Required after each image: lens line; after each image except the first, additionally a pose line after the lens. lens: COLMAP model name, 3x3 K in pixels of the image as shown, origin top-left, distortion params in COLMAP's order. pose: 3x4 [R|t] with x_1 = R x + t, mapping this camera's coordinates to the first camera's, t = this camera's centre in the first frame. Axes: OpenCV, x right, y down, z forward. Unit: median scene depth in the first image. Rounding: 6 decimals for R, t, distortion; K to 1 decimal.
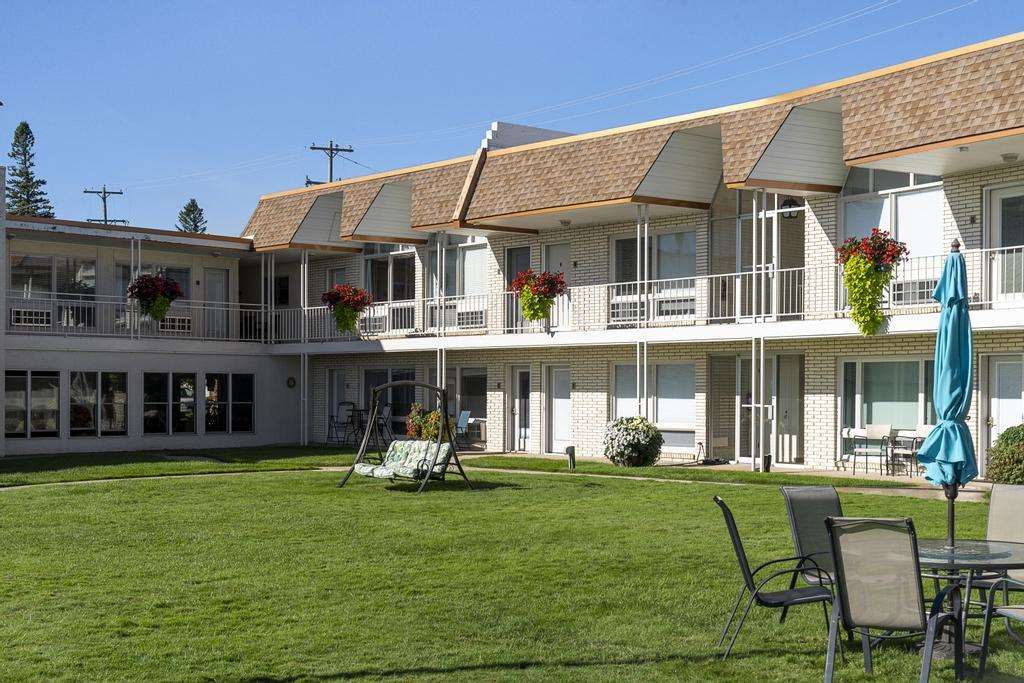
lens RADIAL K [[1452.7, 0, 511.7], [0, 1452.7, 389.7], [0, 0, 1]] dist [0.027855, 0.005546]
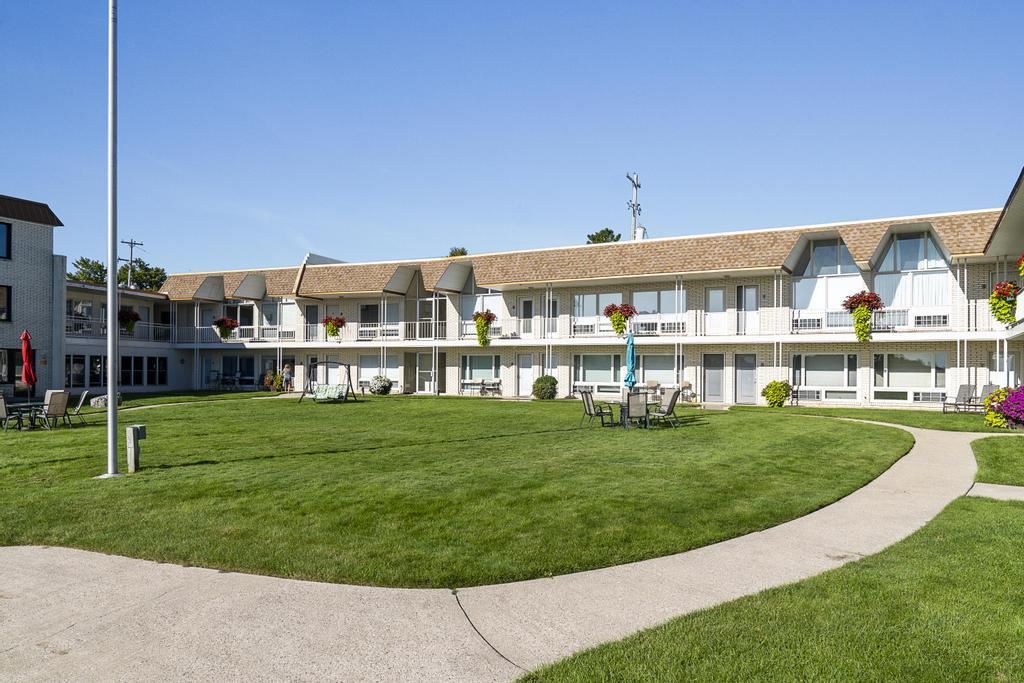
lens RADIAL K [[706.2, 0, 511.1], [0, 706.2, 363.4], [0, 0, 1]] dist [-0.003012, -0.000989]
pose [[0.872242, 0.004897, 0.489051, -0.317252], [-0.002945, 0.999984, -0.004761, 0.002239], [-0.489066, 0.002712, 0.872242, -0.193598]]
